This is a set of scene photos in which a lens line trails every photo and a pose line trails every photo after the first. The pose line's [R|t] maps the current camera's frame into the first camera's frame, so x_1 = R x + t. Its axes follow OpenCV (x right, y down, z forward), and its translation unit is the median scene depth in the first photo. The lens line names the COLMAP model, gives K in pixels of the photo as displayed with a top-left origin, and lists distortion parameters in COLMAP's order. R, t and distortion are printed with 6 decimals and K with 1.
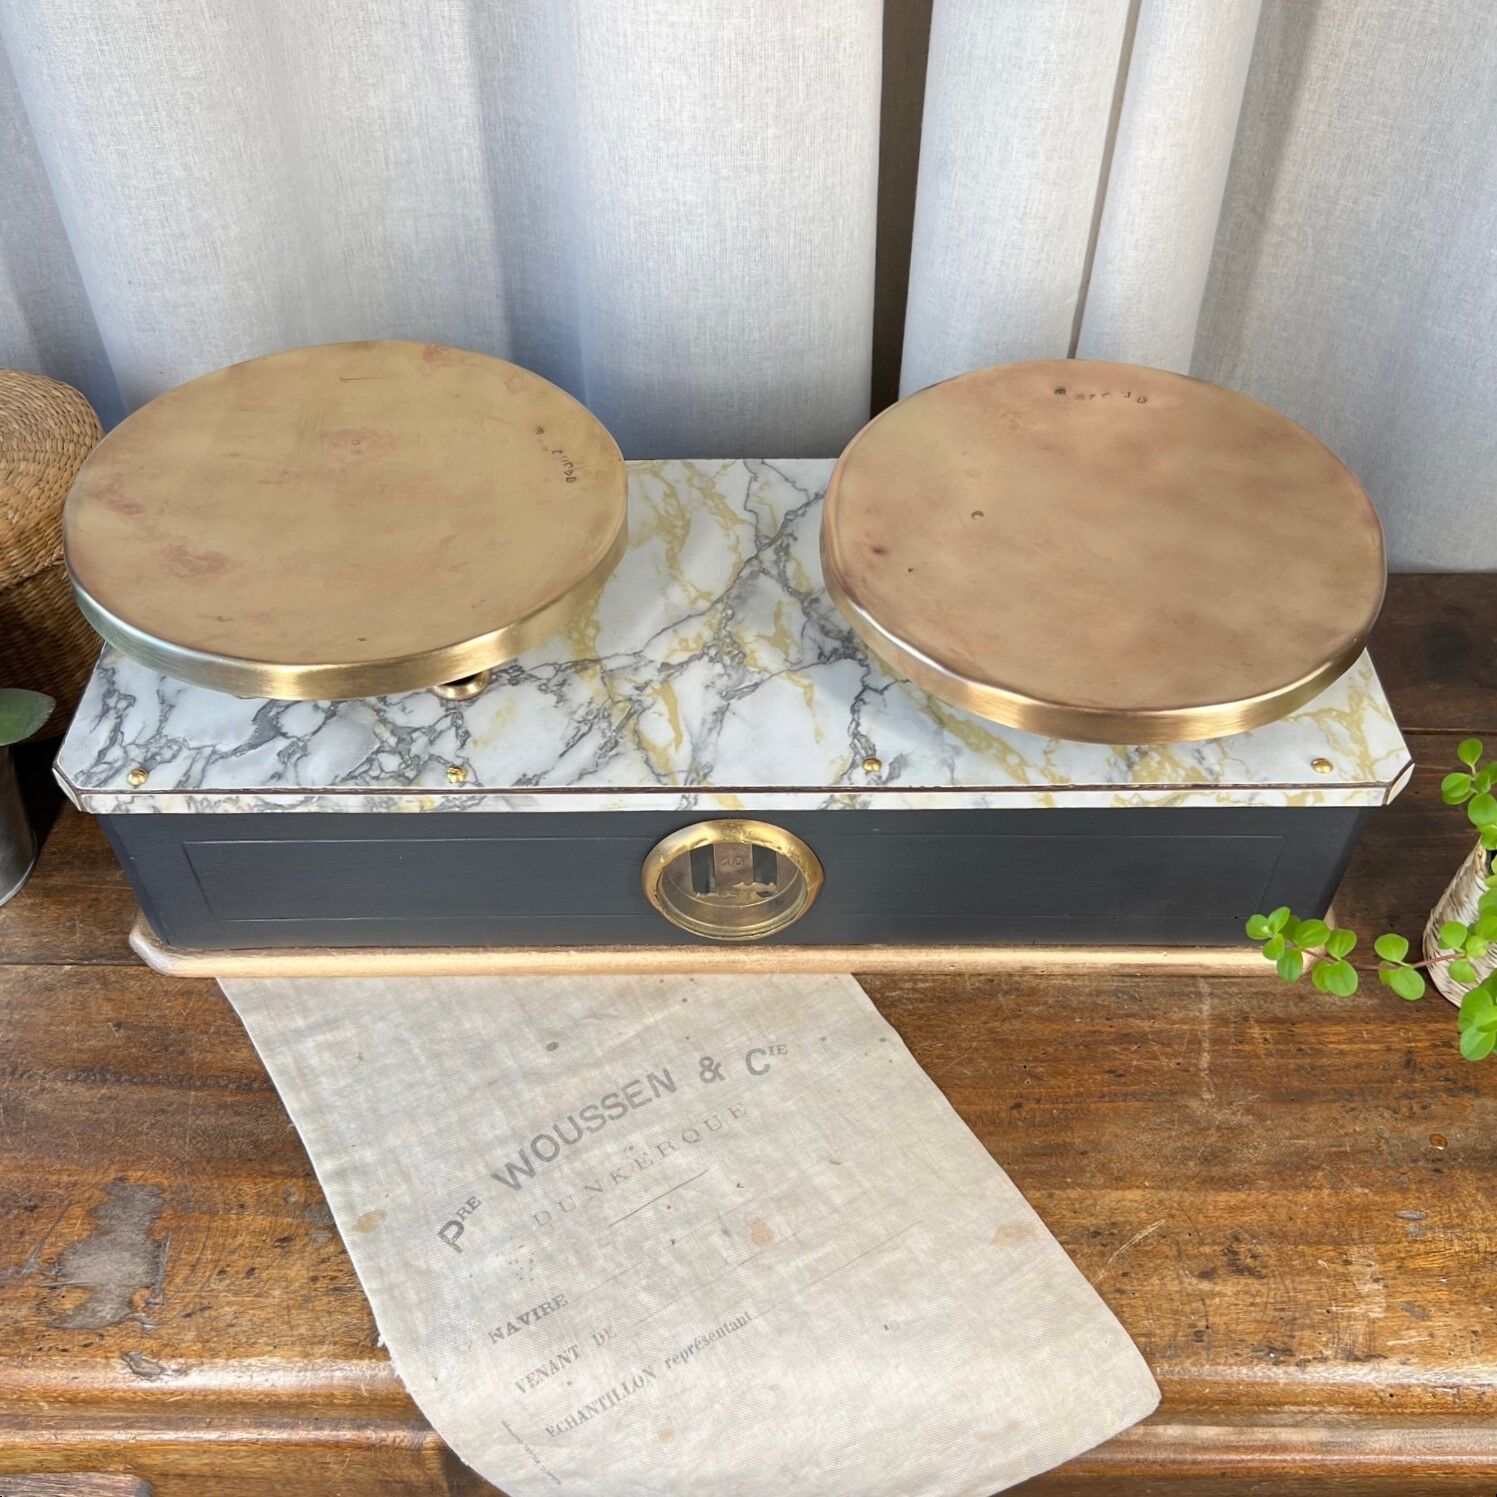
lens RADIAL K [[1536.7, 0, 733.8], [0, 1536.7, 754.6], [0, 0, 1]] dist [0.073375, -0.156249]
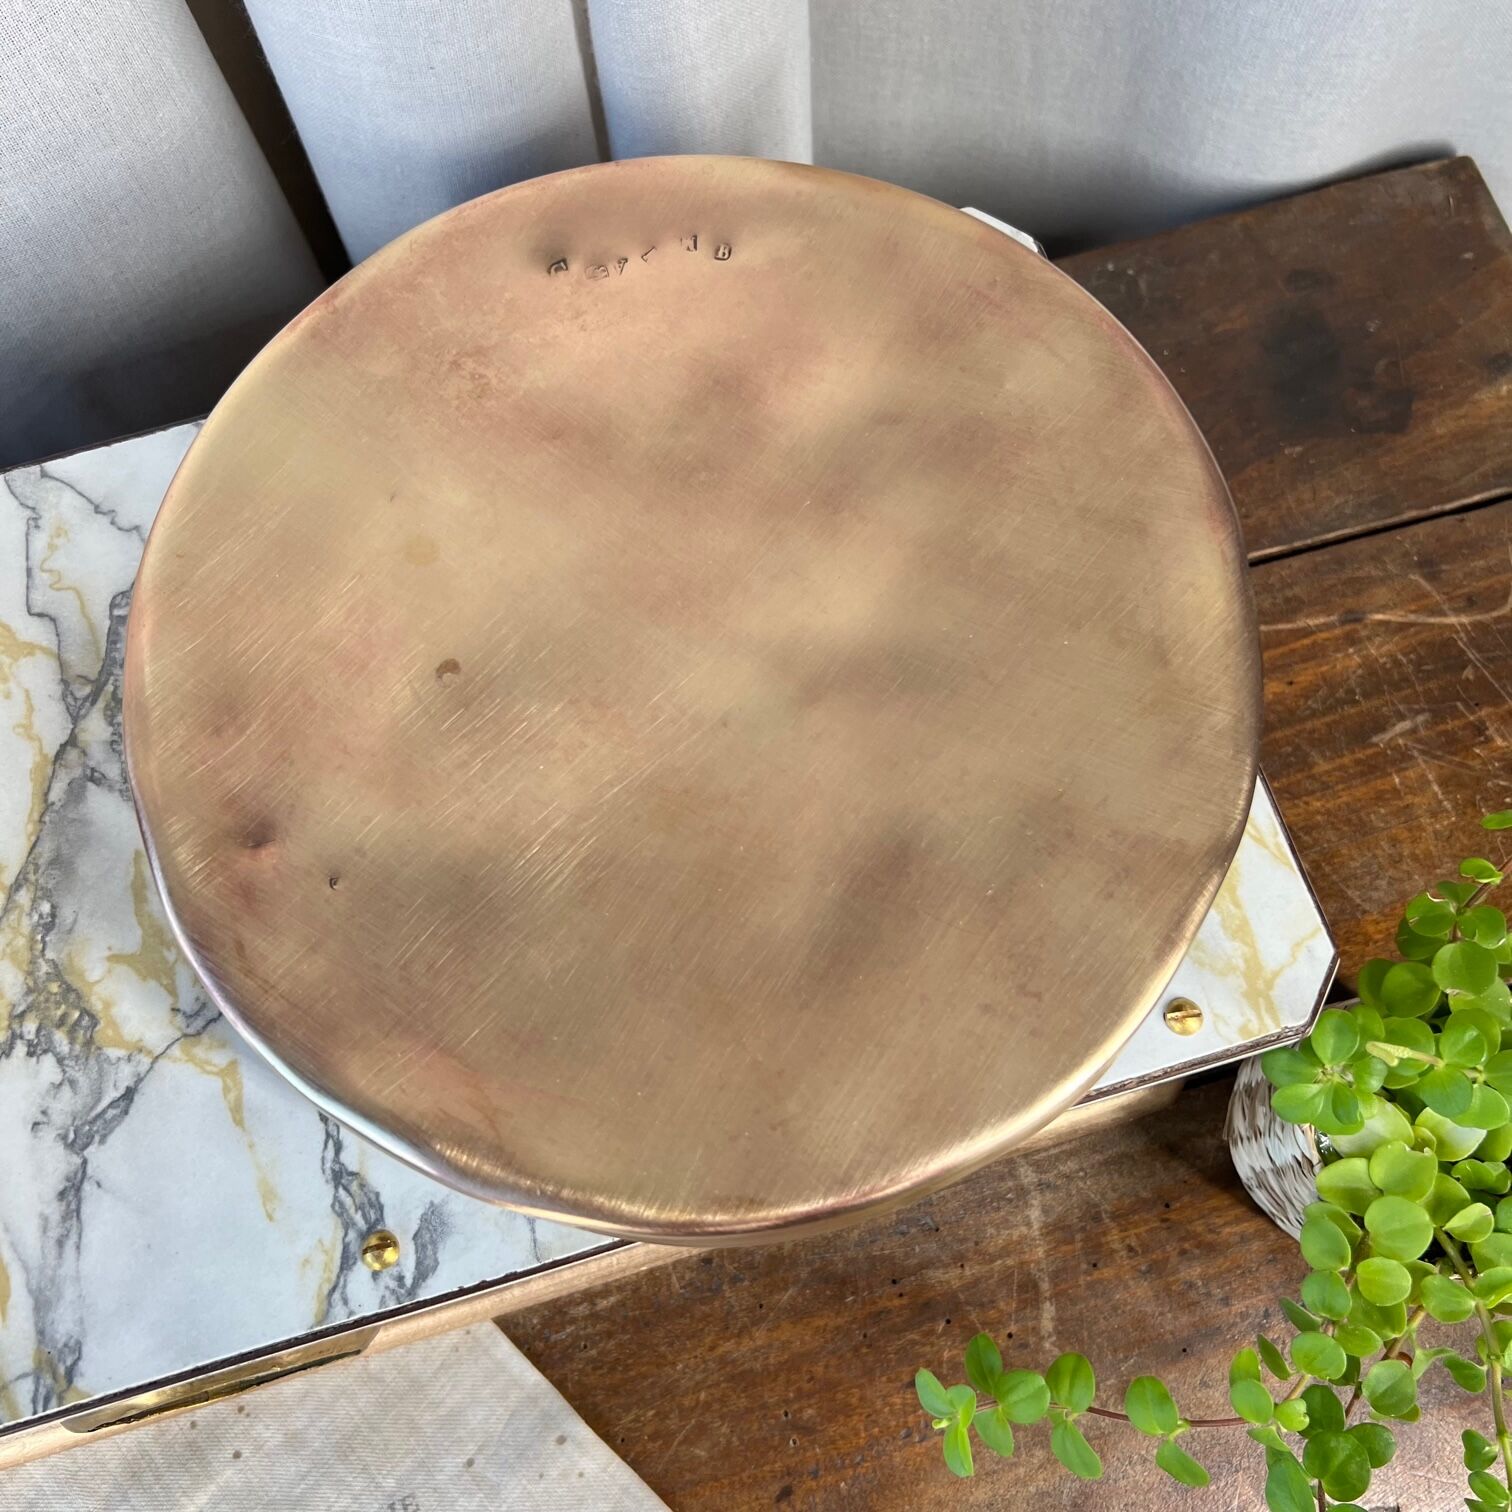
lens RADIAL K [[1556.9, 0, 745.1], [0, 1556.9, 761.2], [0, 0, 1]] dist [0.003348, 0.004859]
pose [[0.957559, -0.280148, 0.067815, 0.207874], [0.225167, 0.873913, 0.430786, -0.321024], [-0.179948, -0.397233, 0.899903, 0.538719]]
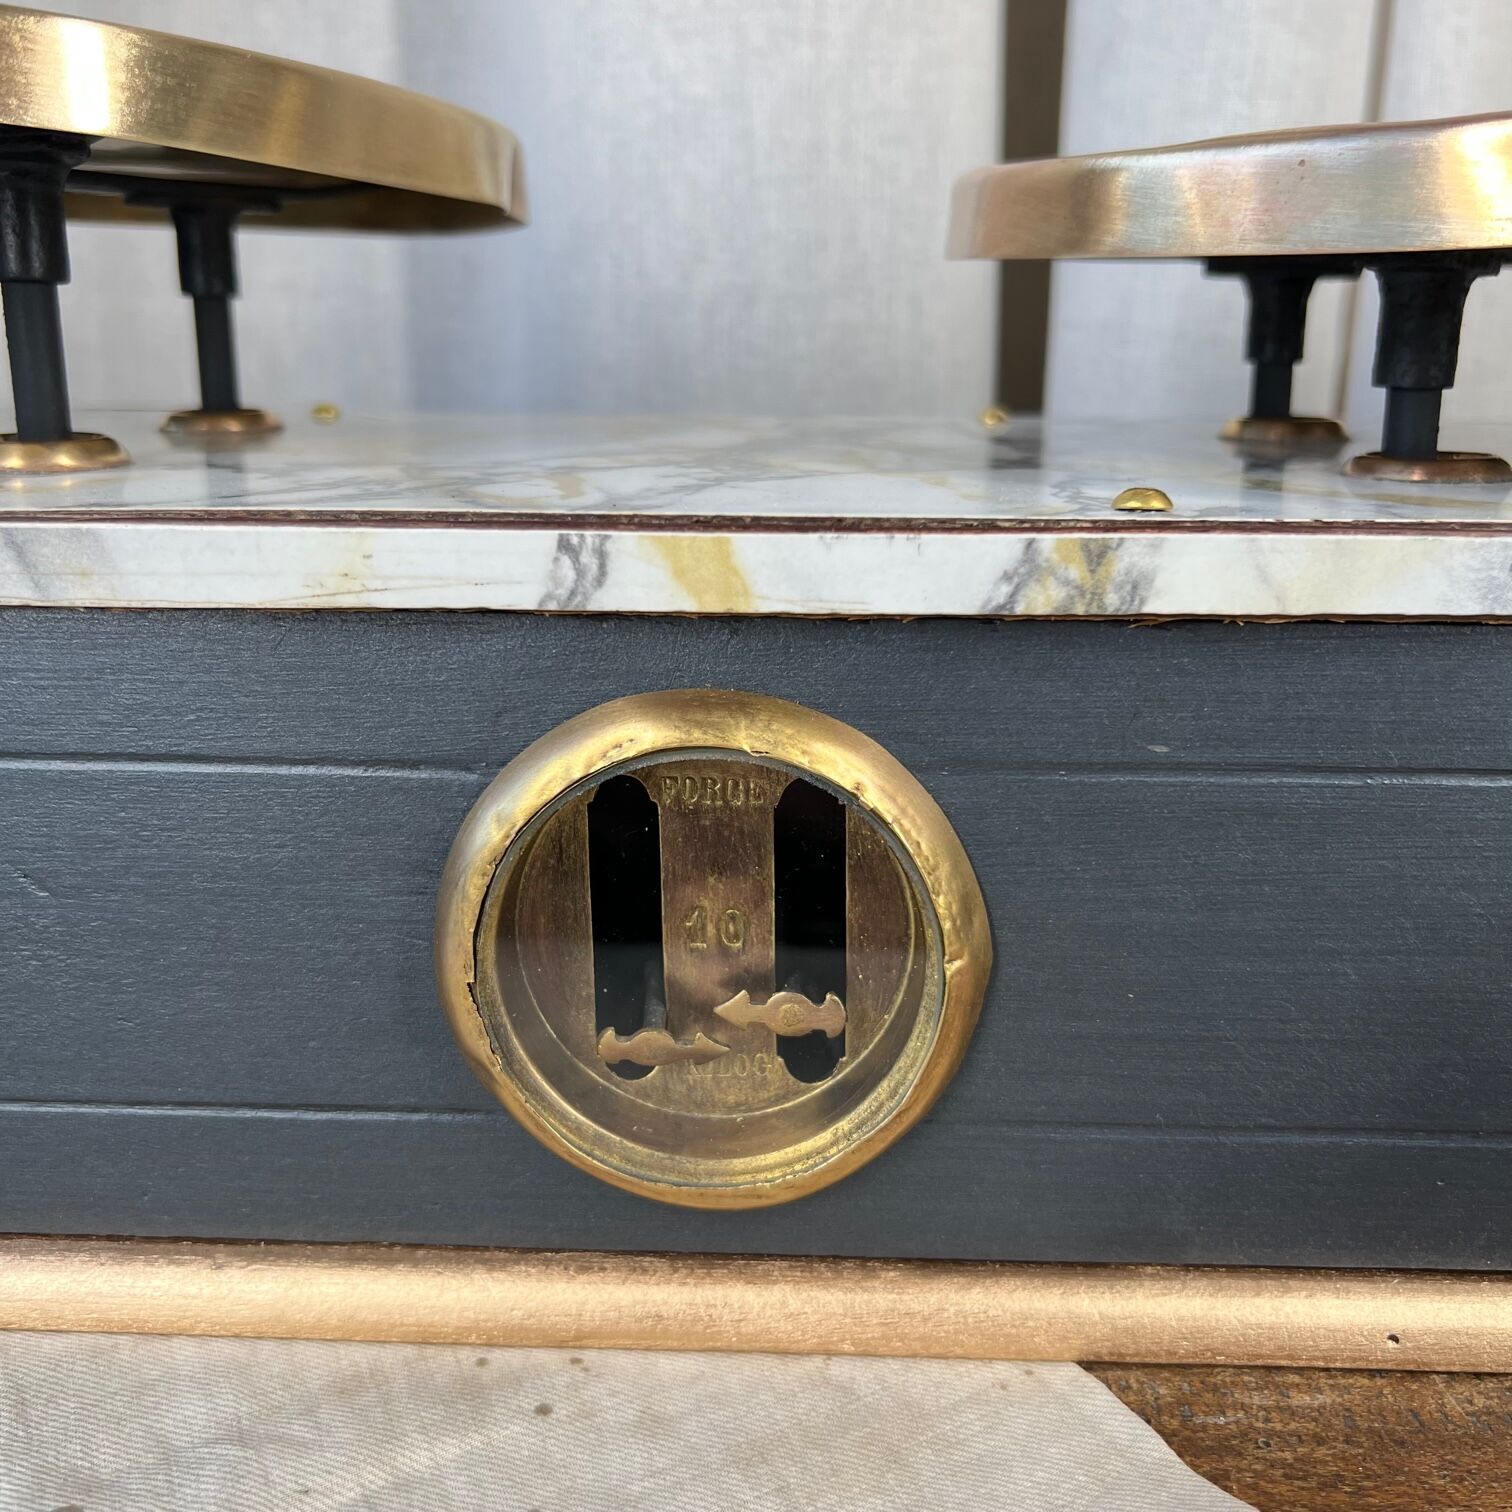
lens RADIAL K [[1596.4, 0, 744.5], [0, 1596.4, 735.3], [0, 0, 1]] dist [-0.011903, -0.021156]
pose [[0.999402, 0.024004, -0.024875, 0.013445], [-0.033496, 0.850246, -0.525319, 0.221223], [0.008540, 0.525839, 0.850542, 0.692610]]
